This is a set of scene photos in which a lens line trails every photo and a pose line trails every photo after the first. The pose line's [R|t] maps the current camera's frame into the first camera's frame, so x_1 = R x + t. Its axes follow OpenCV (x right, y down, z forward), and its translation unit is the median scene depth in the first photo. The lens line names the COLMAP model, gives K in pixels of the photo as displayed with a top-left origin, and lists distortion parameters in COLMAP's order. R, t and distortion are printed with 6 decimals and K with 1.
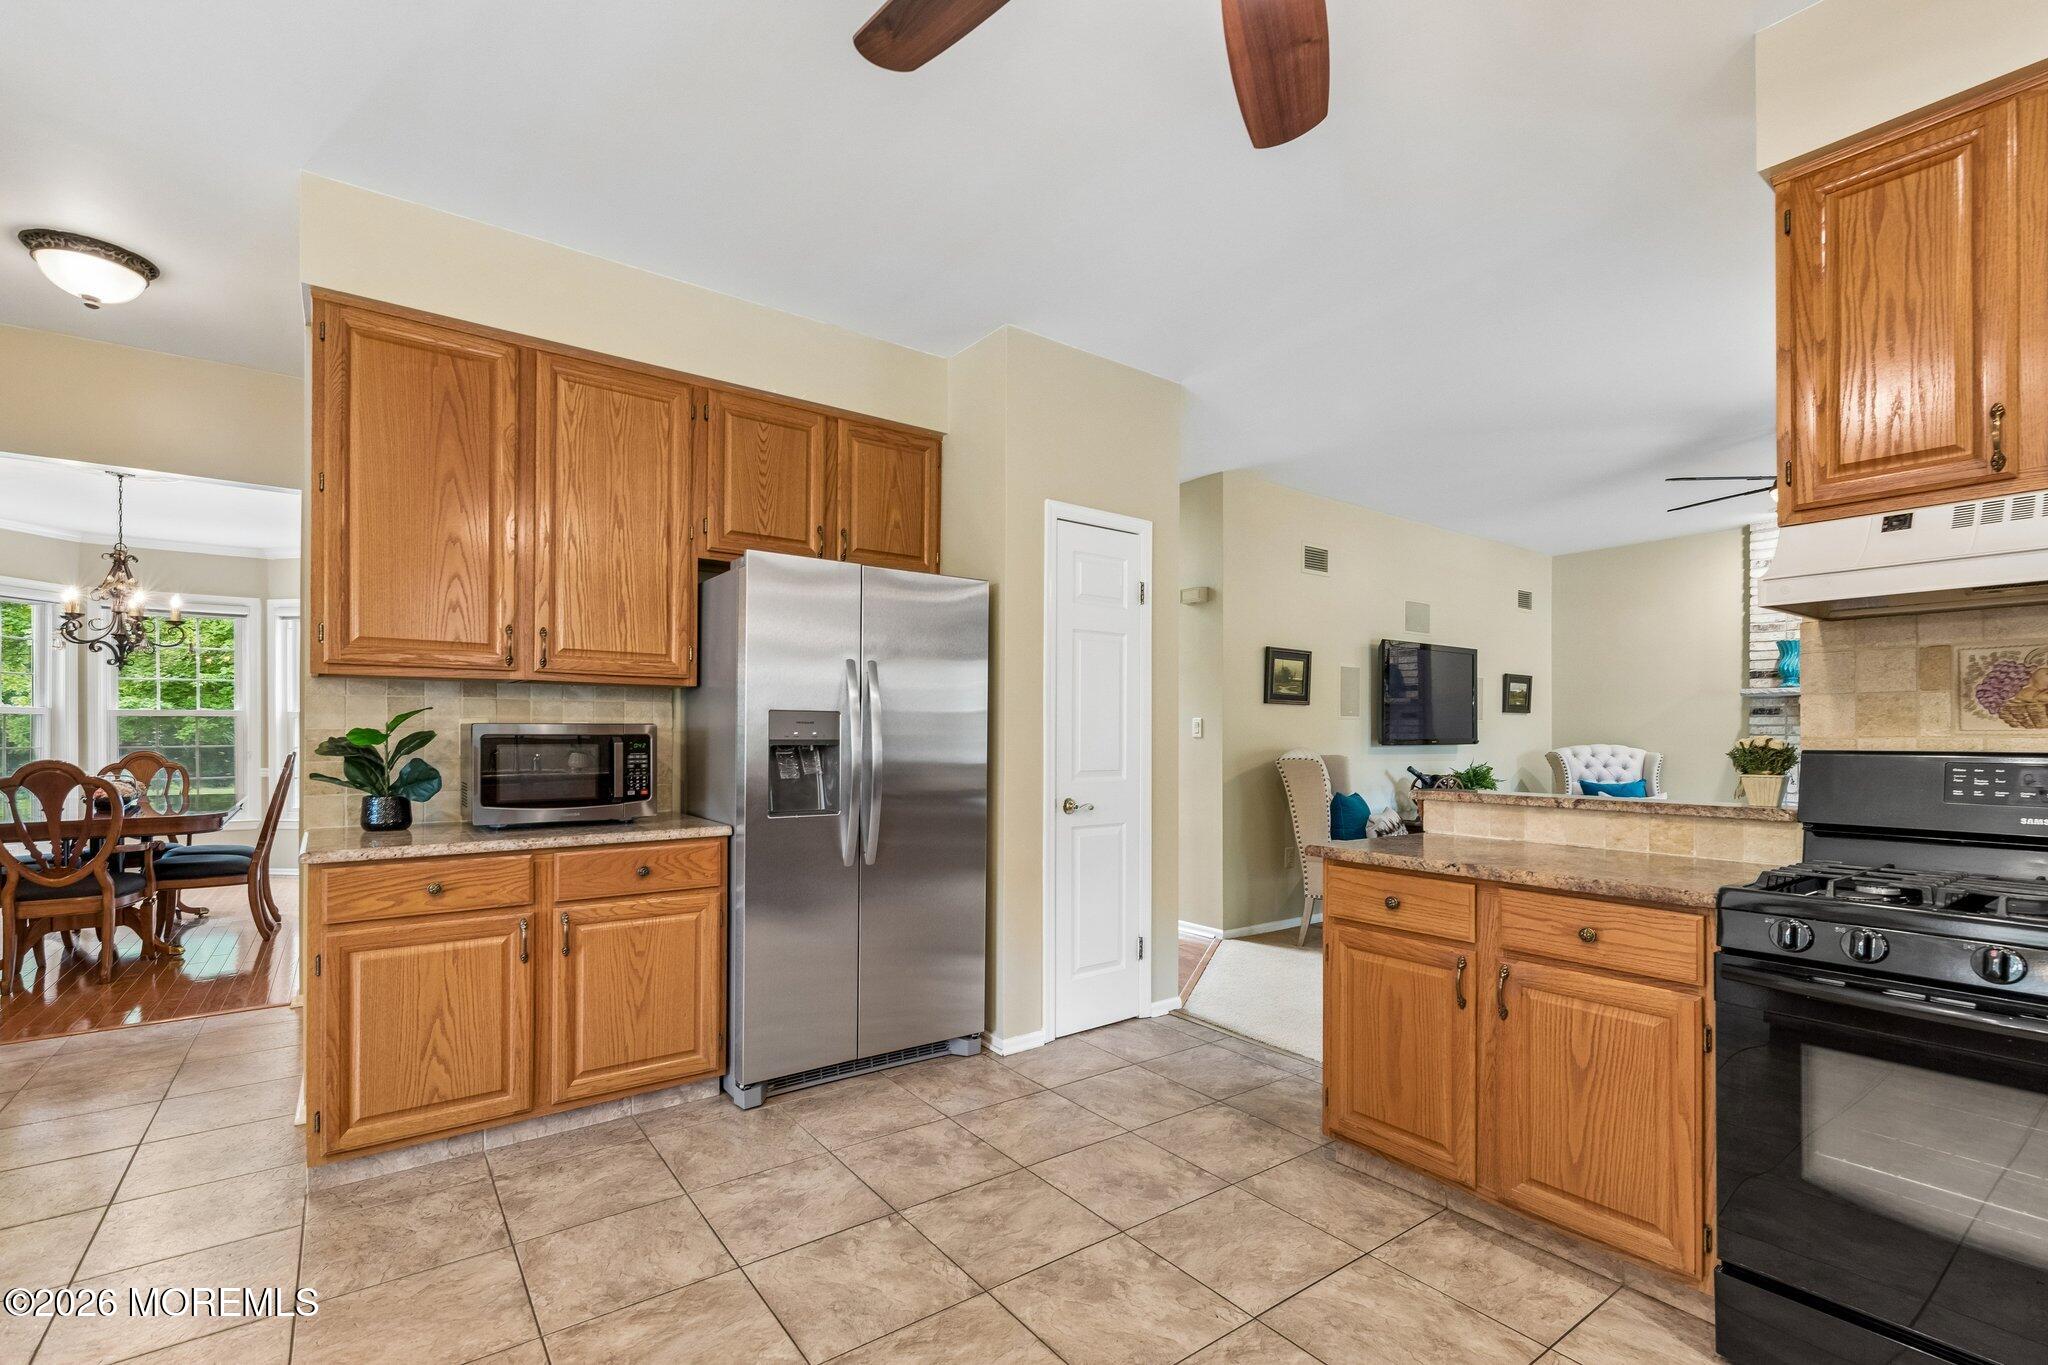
lens RADIAL K [[907.4, 0, 1024.7], [0, 907.4, 733.2], [0, 0, 1]] dist [0.001629, 0.000611]
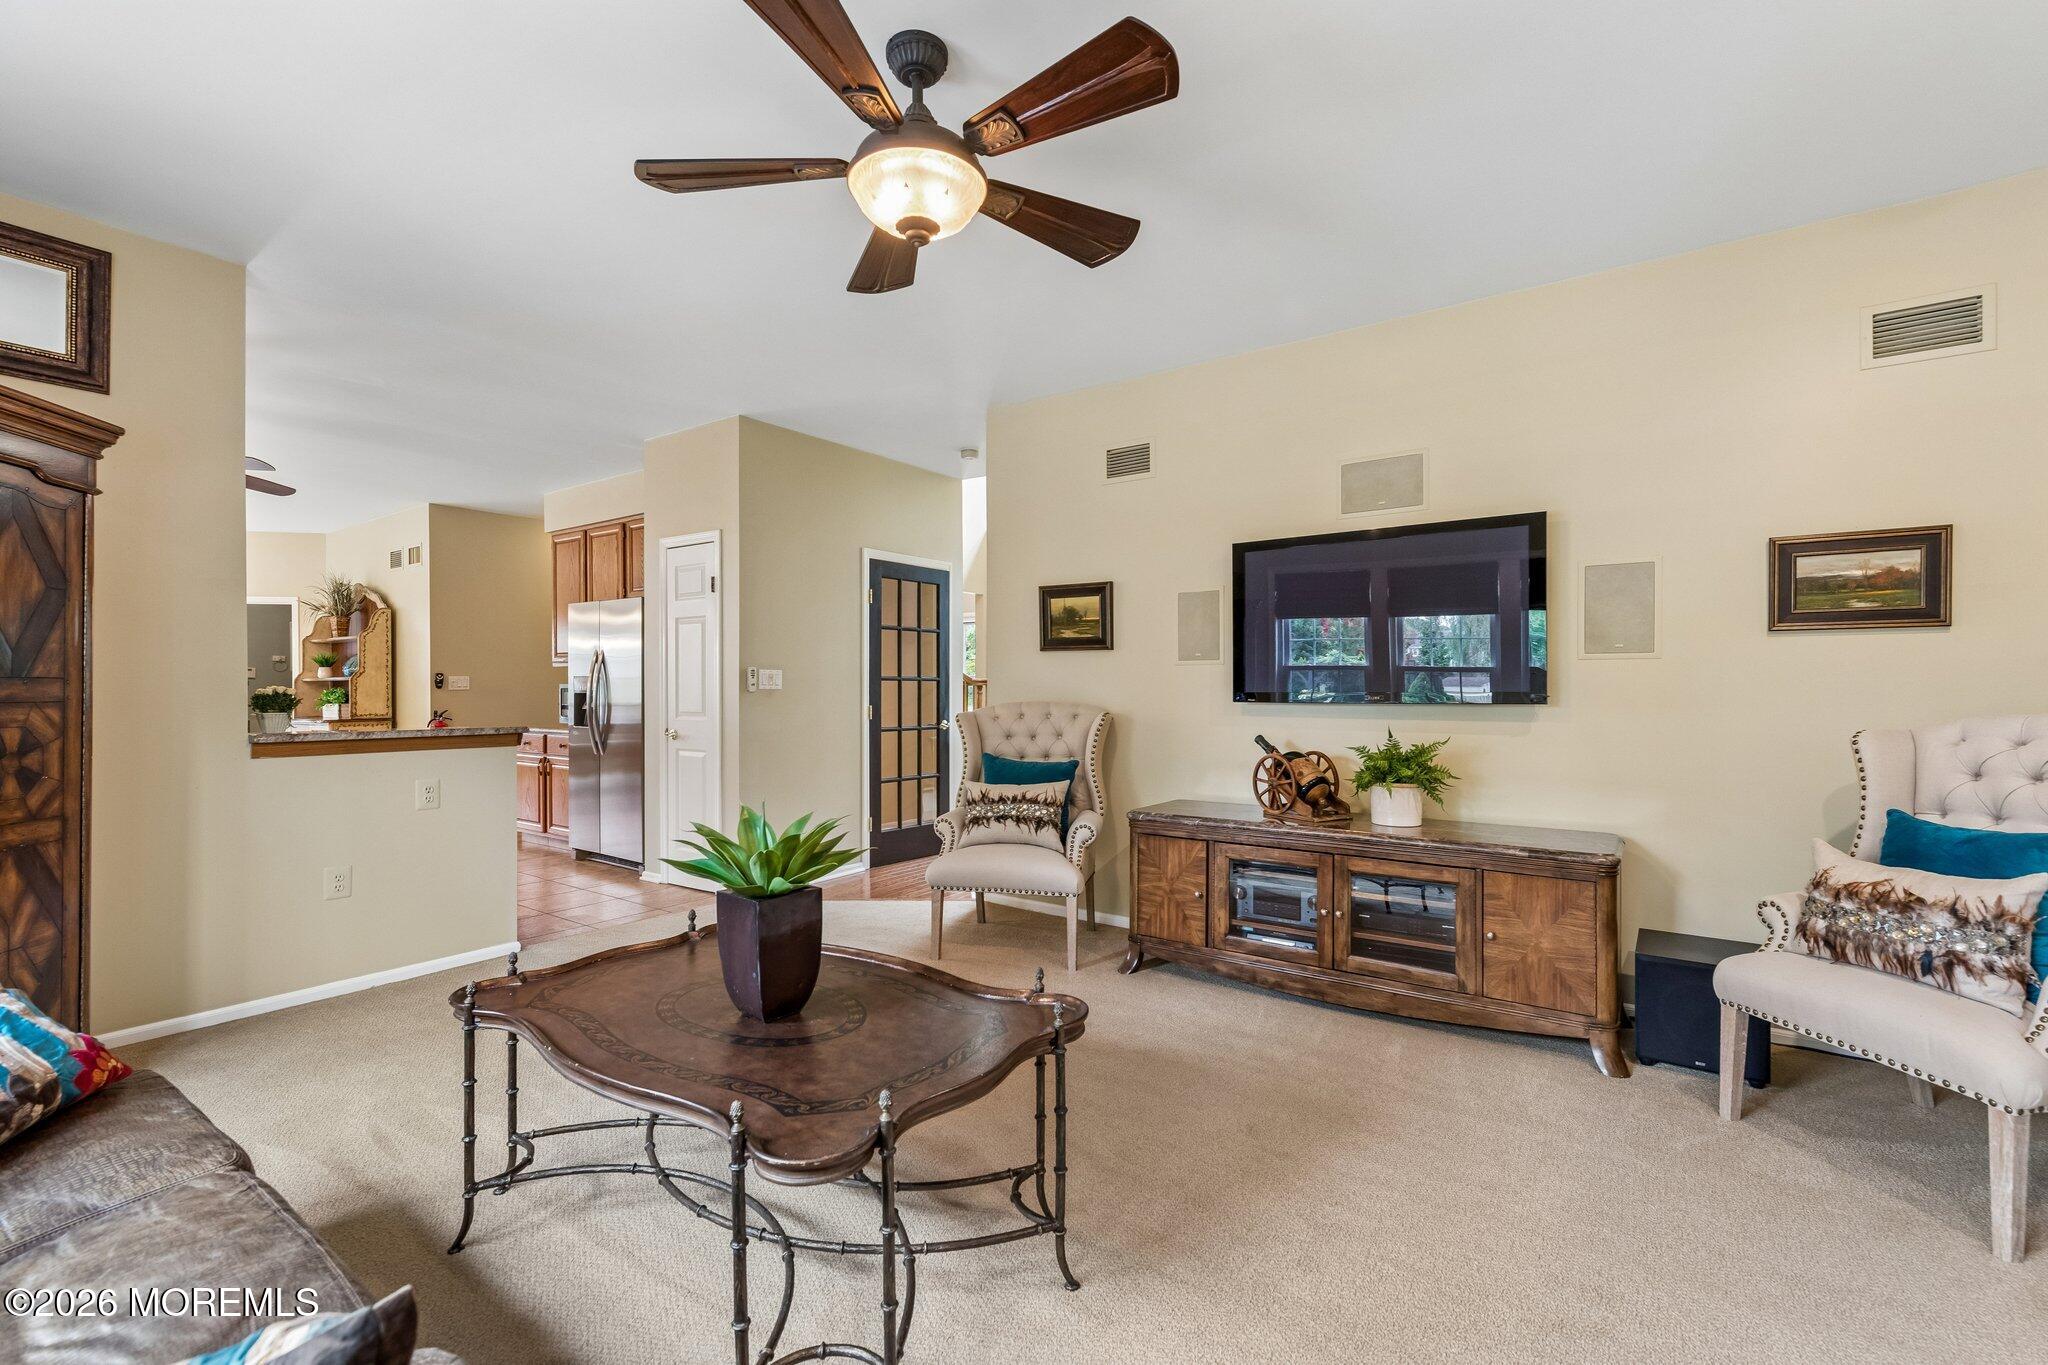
lens RADIAL K [[888.6, 0, 1026.8], [0, 888.6, 695.1], [0, 0, 1]] dist [0.002049, 0.000071]
pose [[0.309171, 0.002093, -0.951004, 1.079977], [0.001911, 0.999994, 0.002822, 0.007198], [0.951005, -0.002690, 0.309165, 0.720084]]
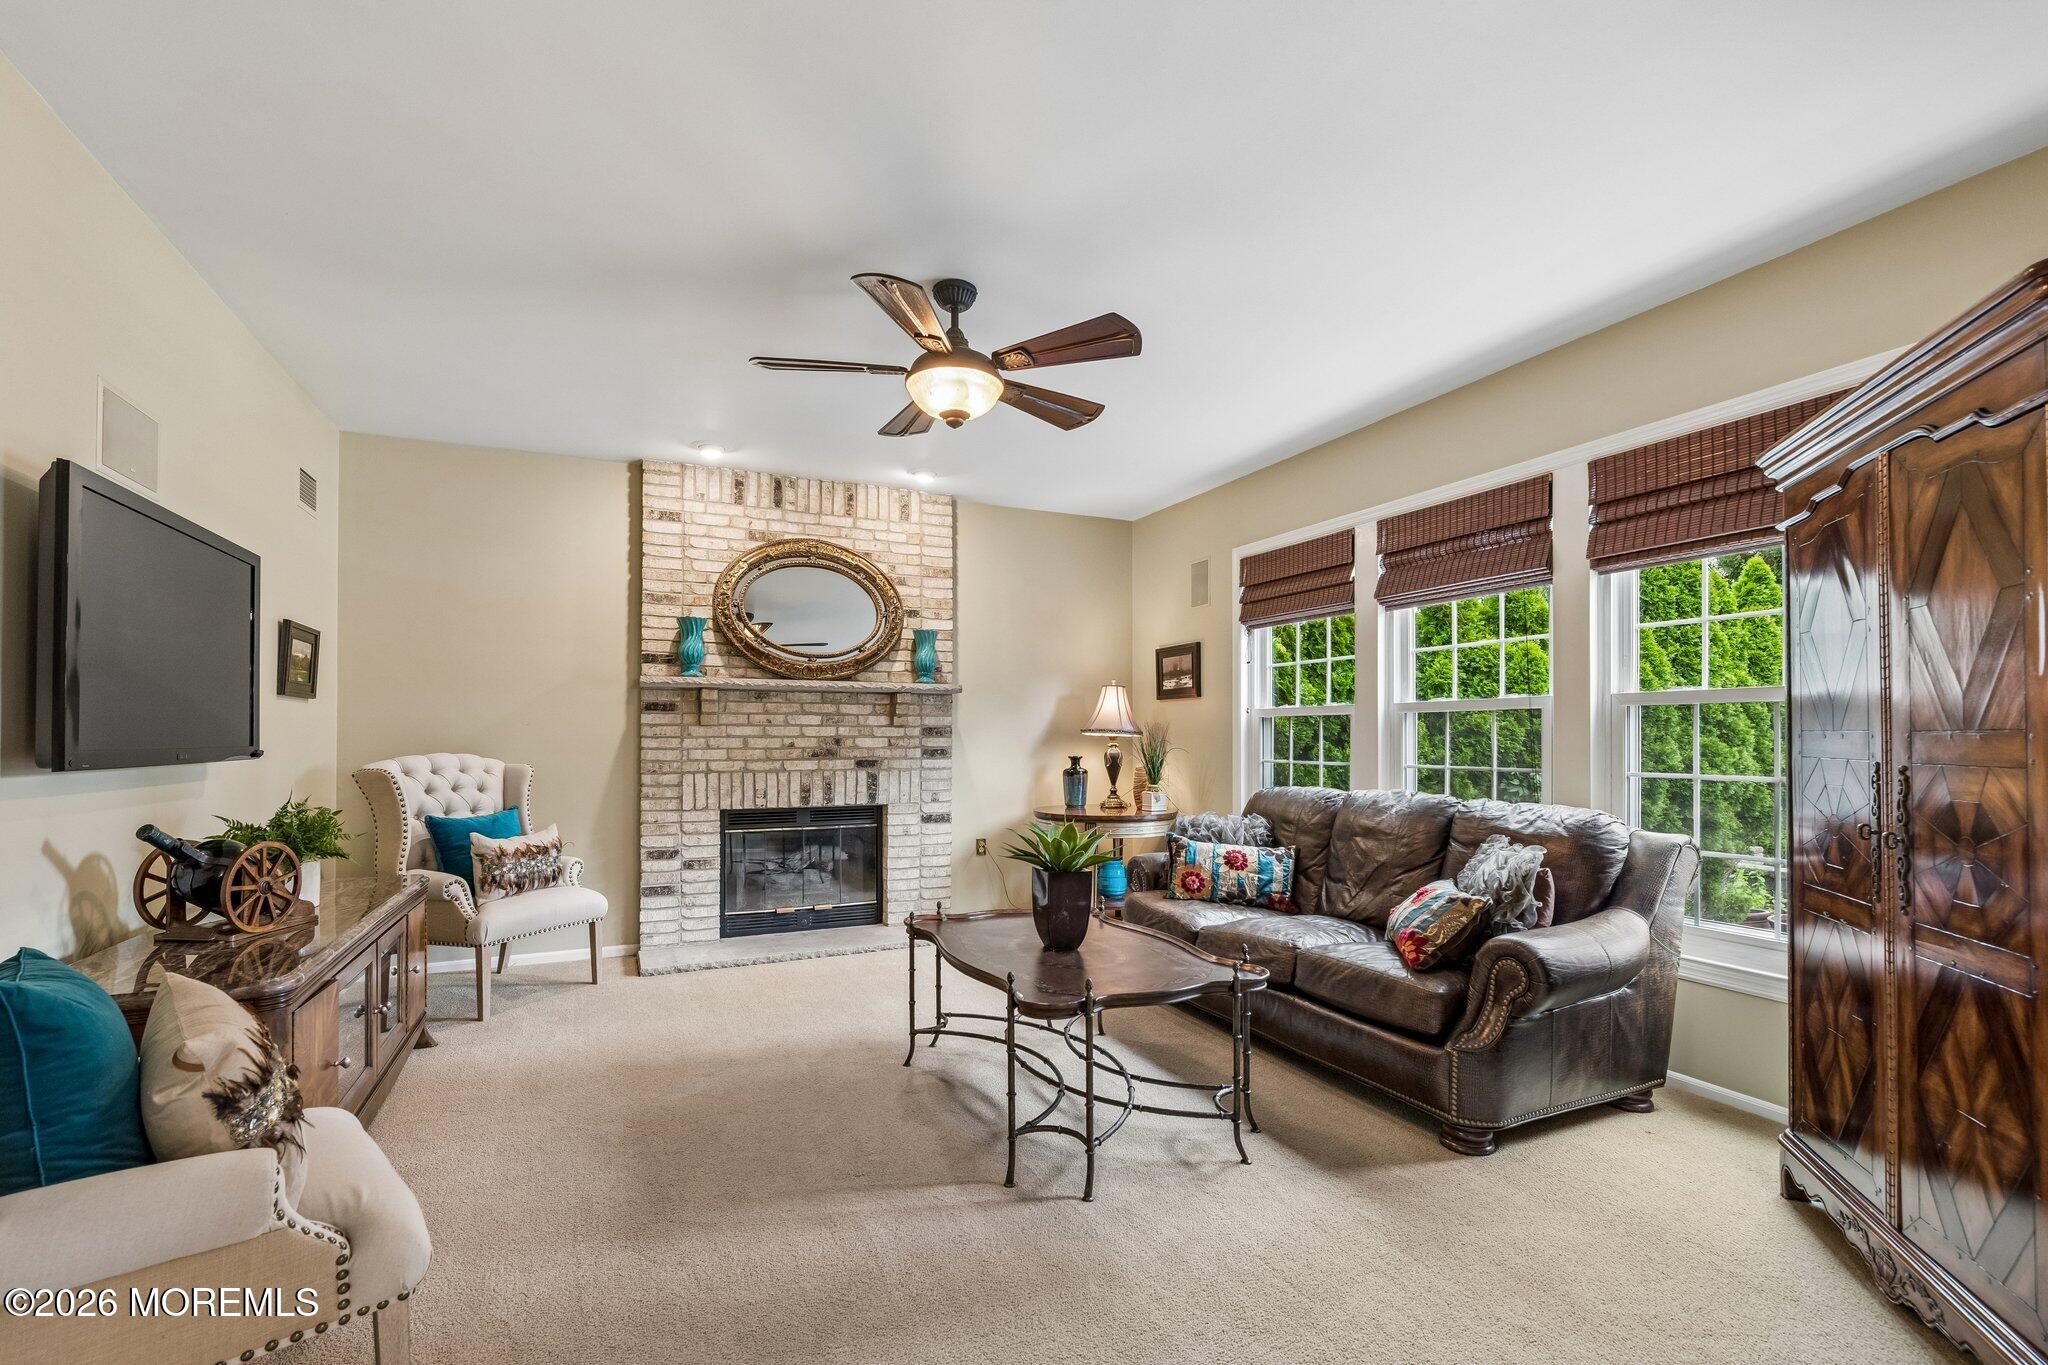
lens RADIAL K [[900.5, 0, 1022.9], [0, 900.5, 727.5], [0, 0, 1]] dist [-0.000449, -0.000188]
pose [[0.211468, 0.008116, 0.977351, 0.159163], [0.000200, 0.999965, -0.008347, 0.000051], [-0.977385, 0.001960, 0.211459, 0.637397]]
